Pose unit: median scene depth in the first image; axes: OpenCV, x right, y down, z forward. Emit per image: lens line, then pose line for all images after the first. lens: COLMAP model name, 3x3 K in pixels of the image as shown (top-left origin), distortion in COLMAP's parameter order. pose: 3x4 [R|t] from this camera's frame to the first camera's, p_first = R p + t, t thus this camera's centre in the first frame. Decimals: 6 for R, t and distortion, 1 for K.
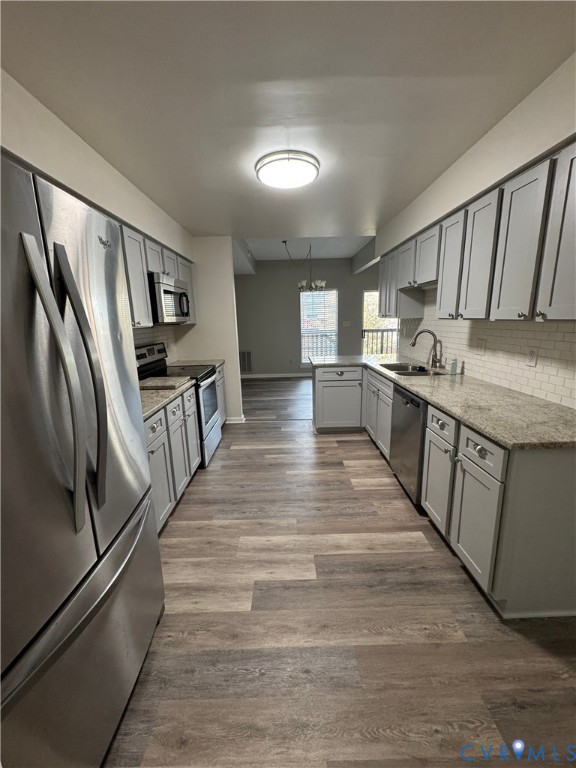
lens RADIAL K [[305.7, 0, 287.8], [0, 305.7, 382.6], [0, 0, 1]] dist [0.000701, -0.000406]
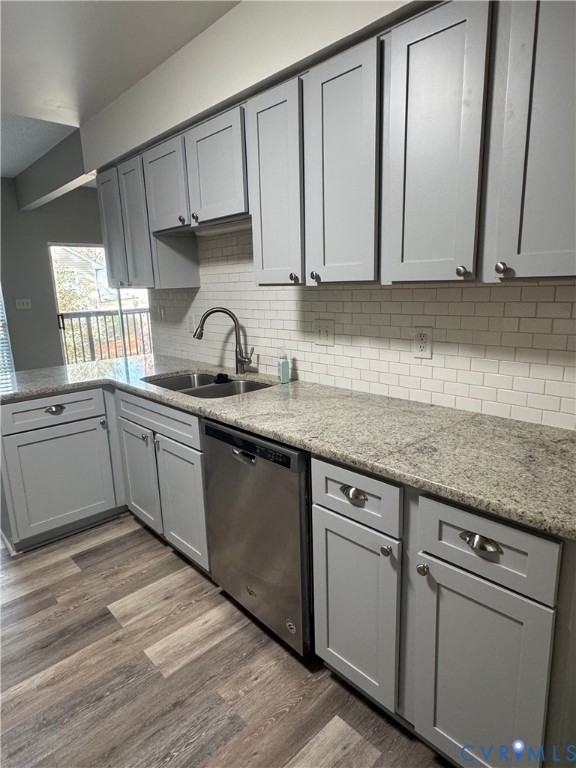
lens RADIAL K [[459.1, 0, 284.4], [0, 459.1, 380.5], [0, 0, 1]] dist [0.008141, 0.004804]
pose [[0.743096, -0.137454, 0.654916, -0.025834], [0.152443, 0.987716, 0.034334, -0.060540], [-0.651590, 0.074324, 0.754921, 0.346385]]
